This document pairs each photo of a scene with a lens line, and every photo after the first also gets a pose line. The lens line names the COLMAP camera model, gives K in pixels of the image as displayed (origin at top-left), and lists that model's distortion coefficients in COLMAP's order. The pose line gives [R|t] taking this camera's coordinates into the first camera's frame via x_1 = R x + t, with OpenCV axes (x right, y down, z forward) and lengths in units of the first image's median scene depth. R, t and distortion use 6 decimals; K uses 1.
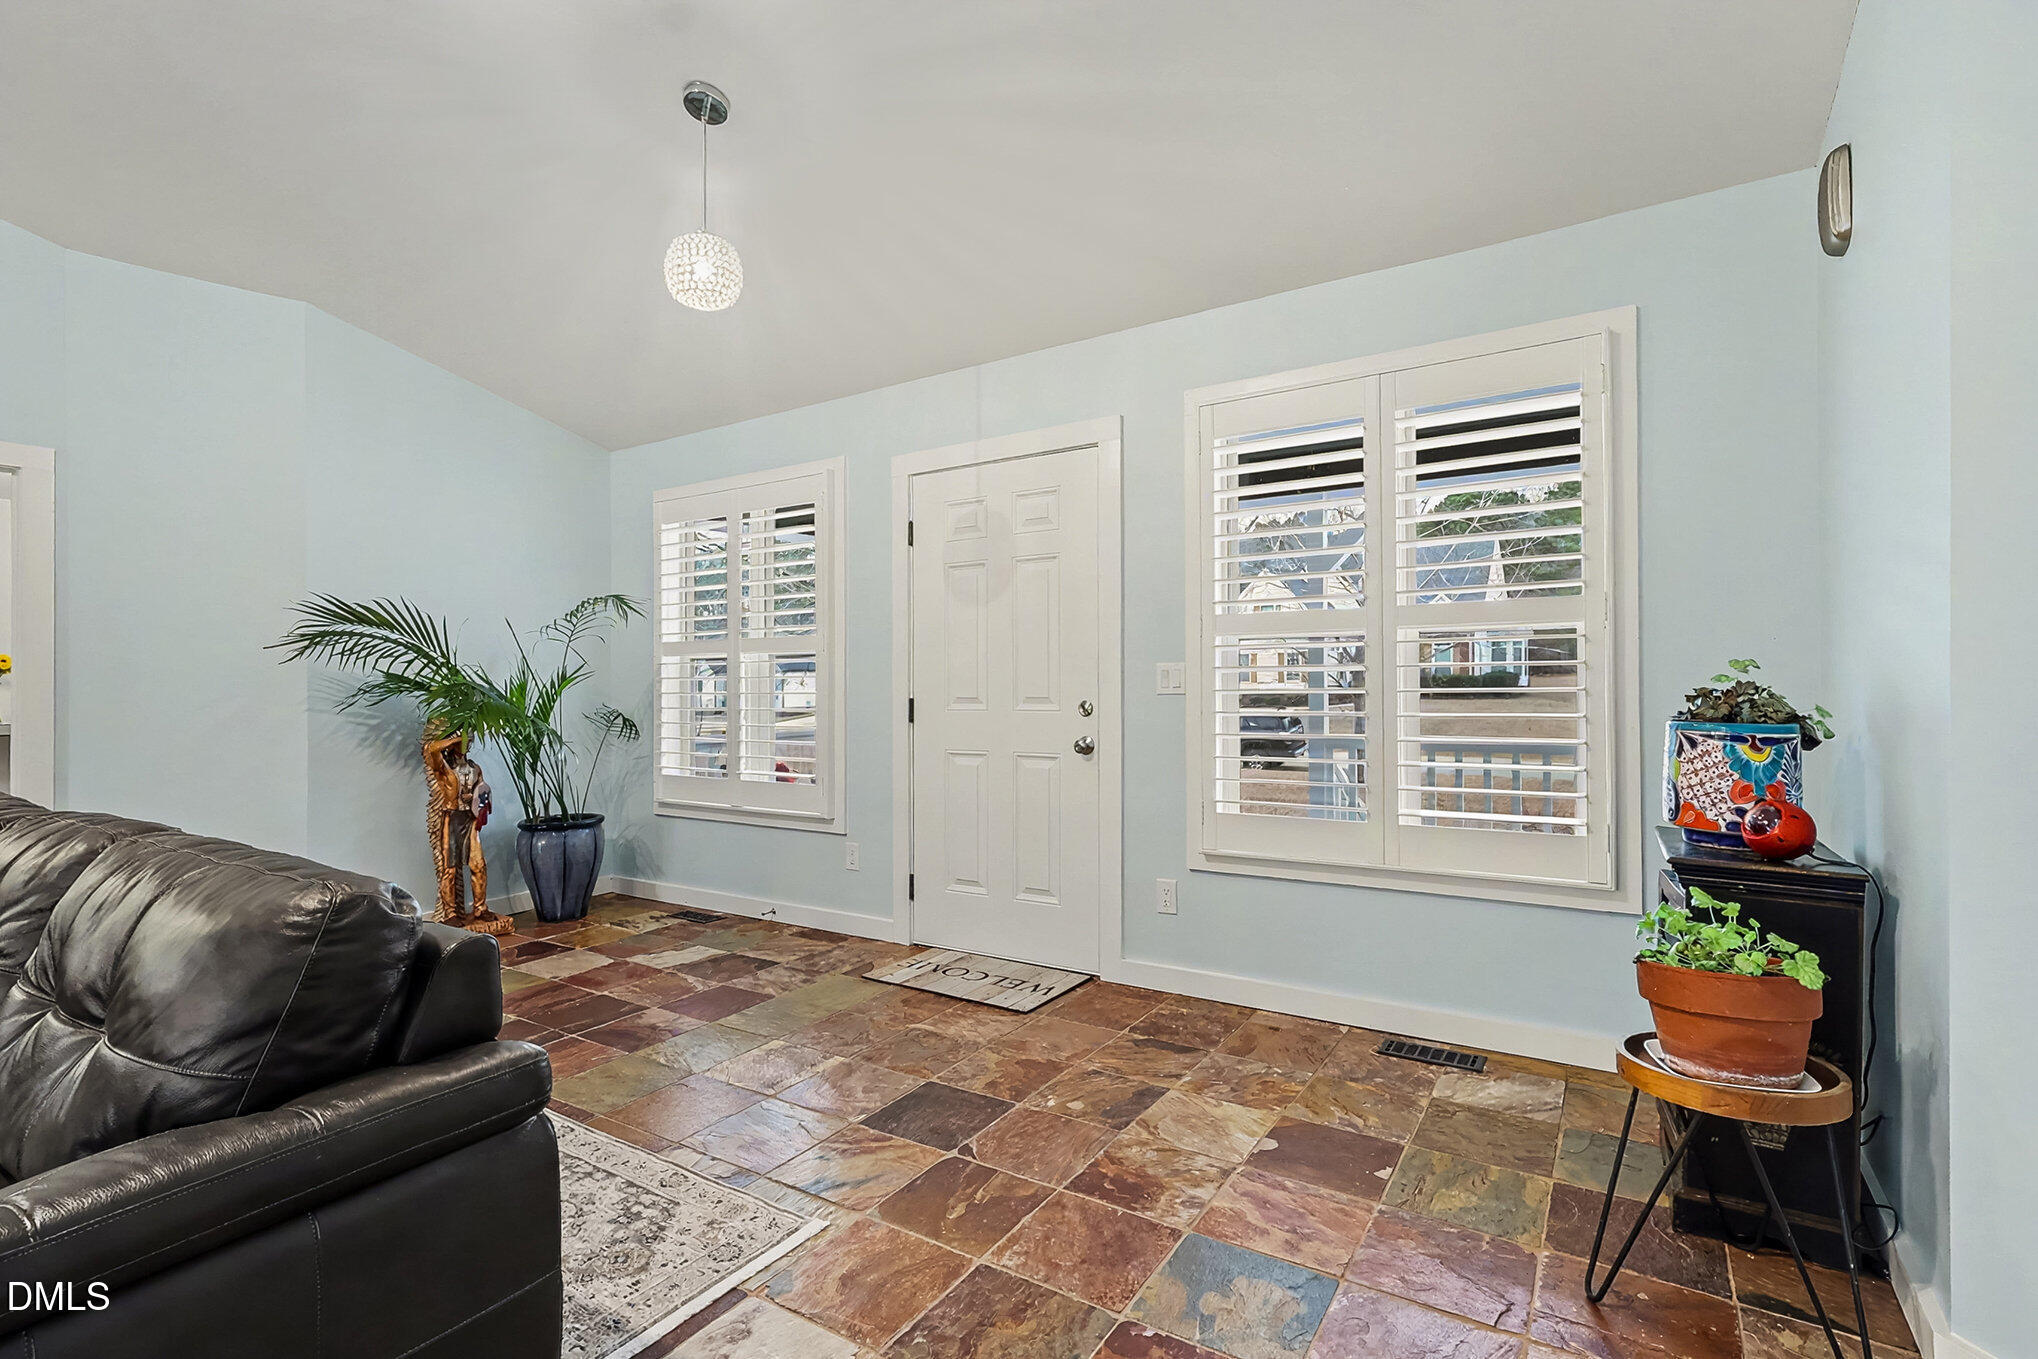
lens RADIAL K [[954.6, 0, 1019.1], [0, 954.6, 686.7], [0, 0, 1]] dist [0.000755, -0.000981]
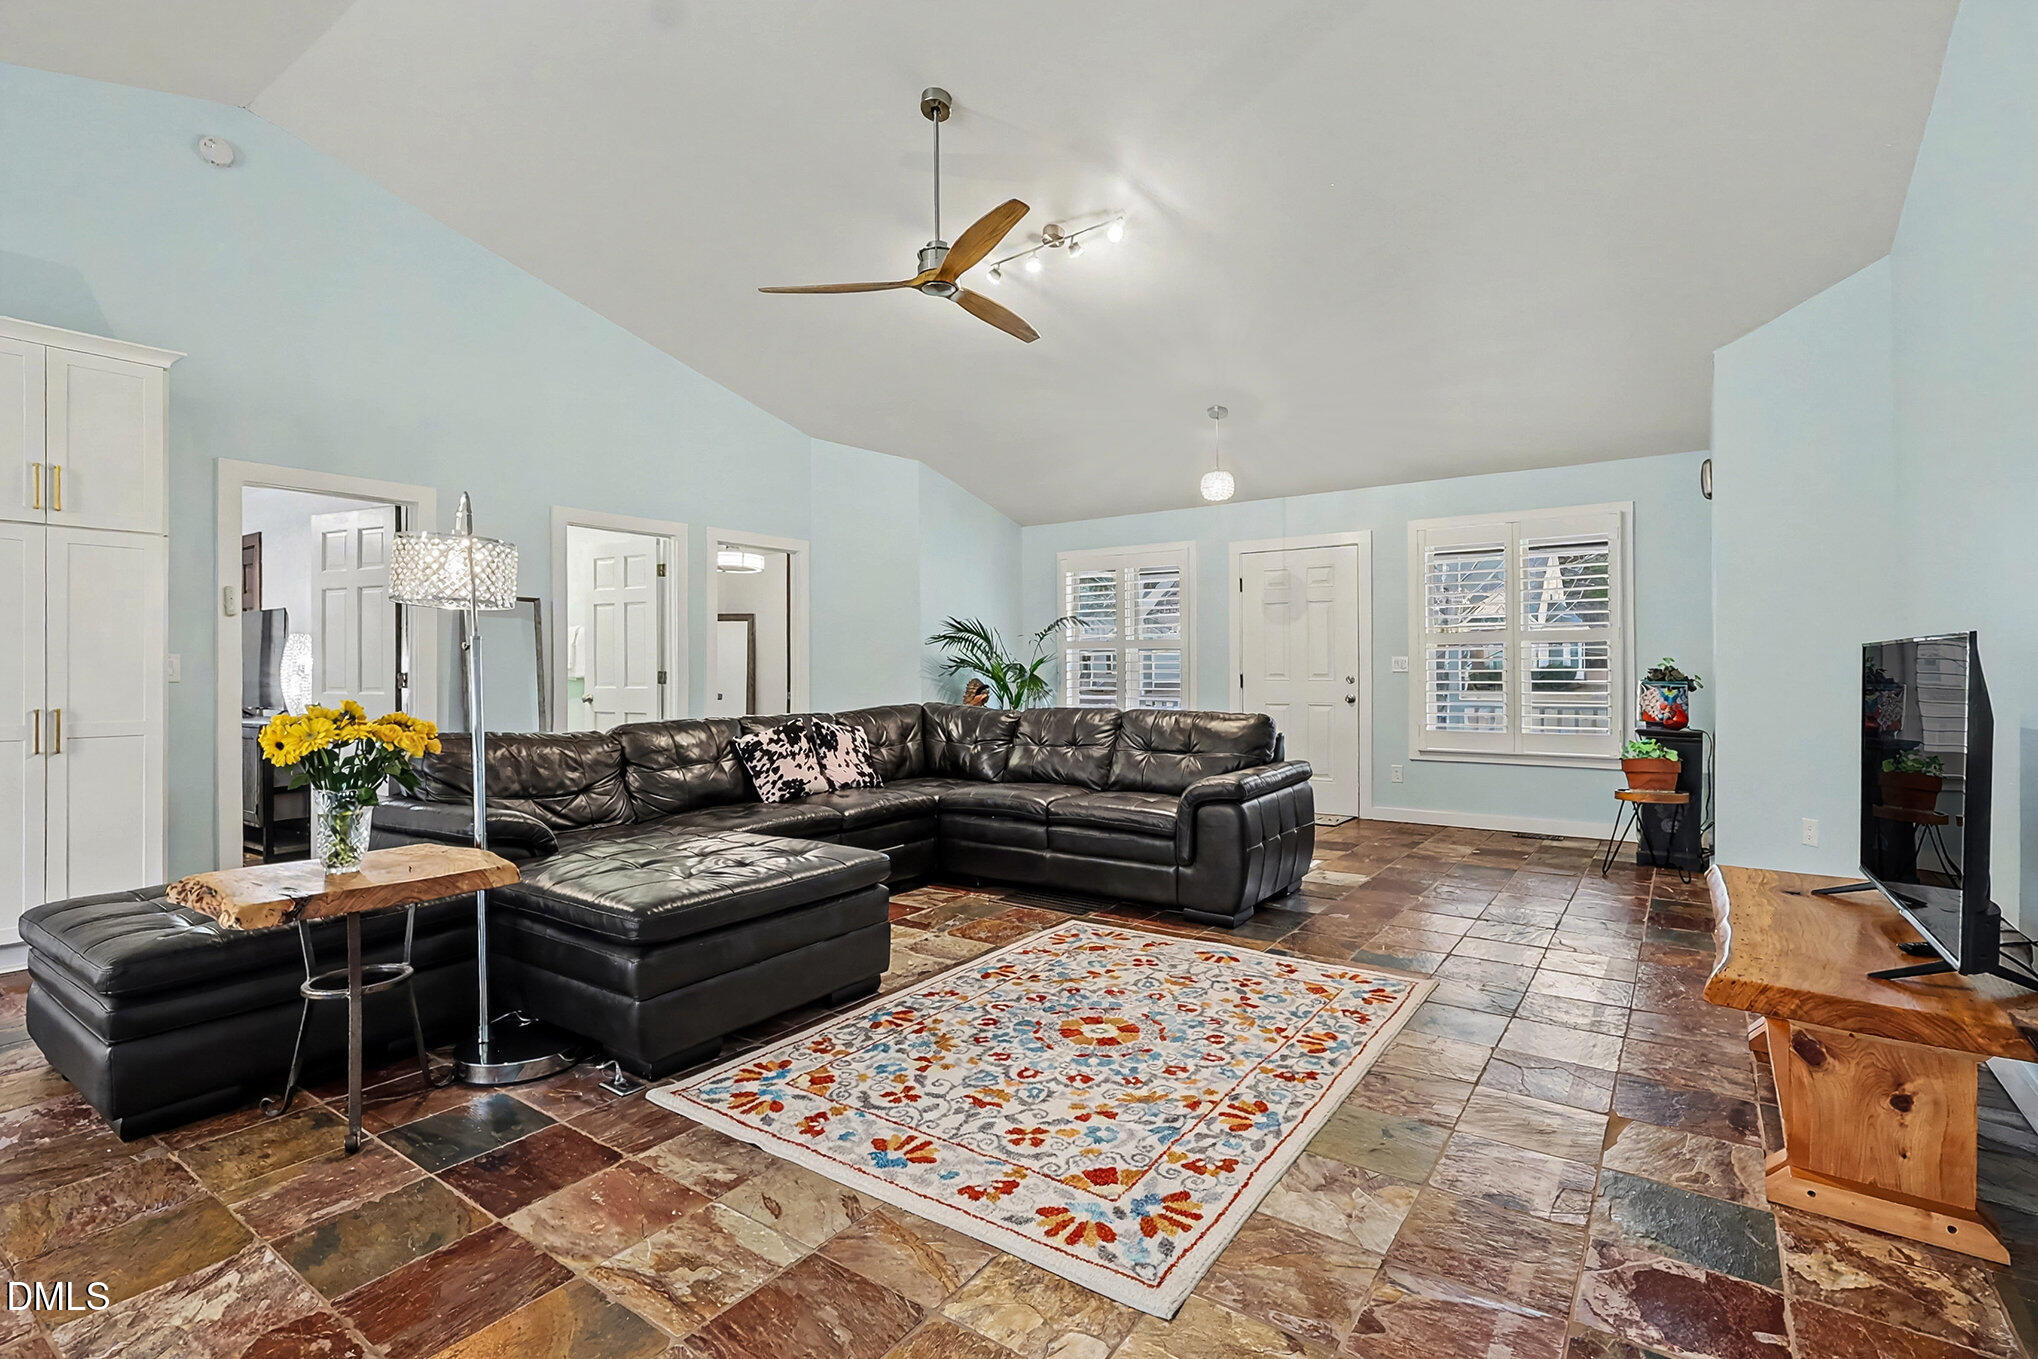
lens RADIAL K [[954.6, 0, 1014.9], [0, 954.6, 670.5], [0, 0, 1]] dist [0.000755, -0.000981]
pose [[0.998784, 0.008597, -0.048551, -0.711564], [-0.008911, 0.999941, -0.006246, 0.032081], [0.048494, 0.006671, 0.998801, -1.341267]]
